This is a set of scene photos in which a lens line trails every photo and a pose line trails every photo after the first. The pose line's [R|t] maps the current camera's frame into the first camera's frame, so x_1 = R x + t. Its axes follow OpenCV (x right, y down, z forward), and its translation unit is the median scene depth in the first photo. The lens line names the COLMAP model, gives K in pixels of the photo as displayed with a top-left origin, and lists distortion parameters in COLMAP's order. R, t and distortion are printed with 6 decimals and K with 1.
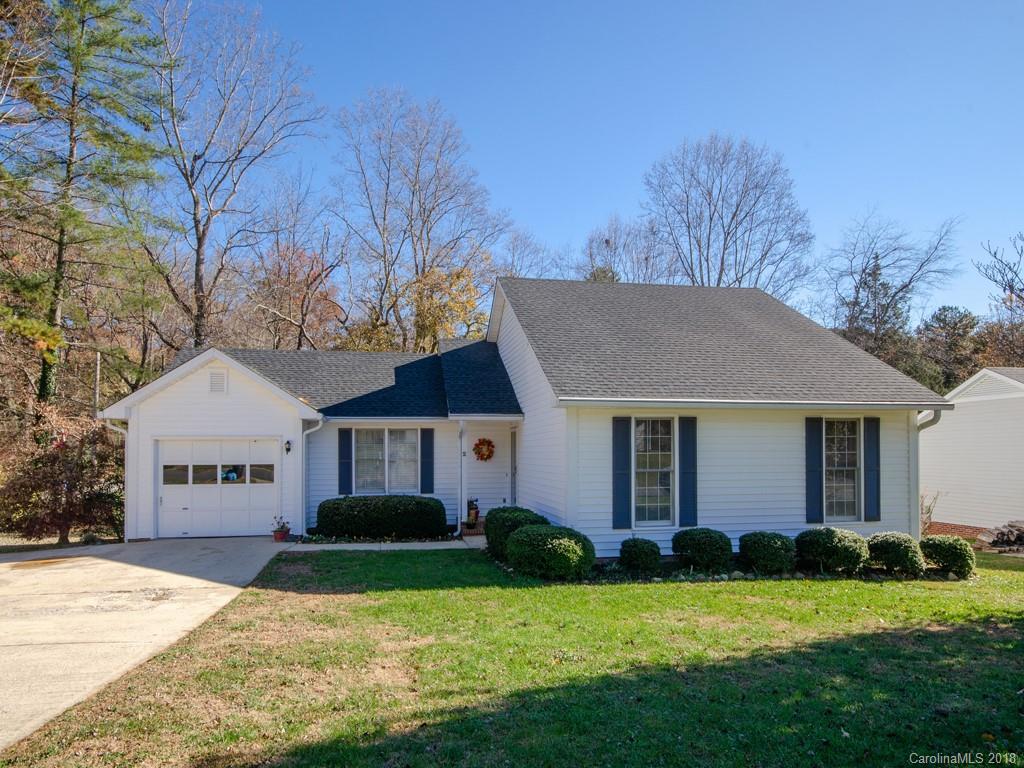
lens RADIAL K [[561.0, 0, 511.9], [0, 561.0, 408.0], [0, 0, 1]] dist [0.000374, -0.000107]
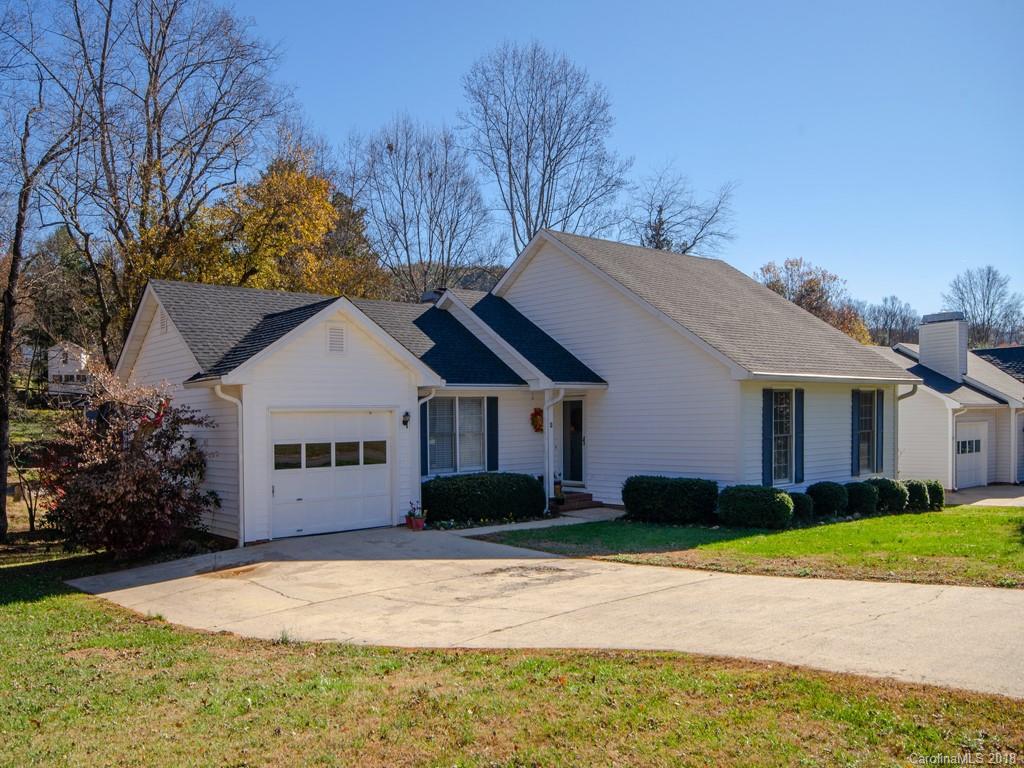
lens RADIAL K [[810.7, 0, 512.0], [0, 810.7, 384.0], [0, 0, 1]] dist [0.032368, -0.002074]
pose [[0.856820, 0.009787, 0.515523, -0.885549], [-0.022986, 0.999551, 0.019229, -0.010122], [-0.515103, -0.028326, 0.856660, -0.112374]]
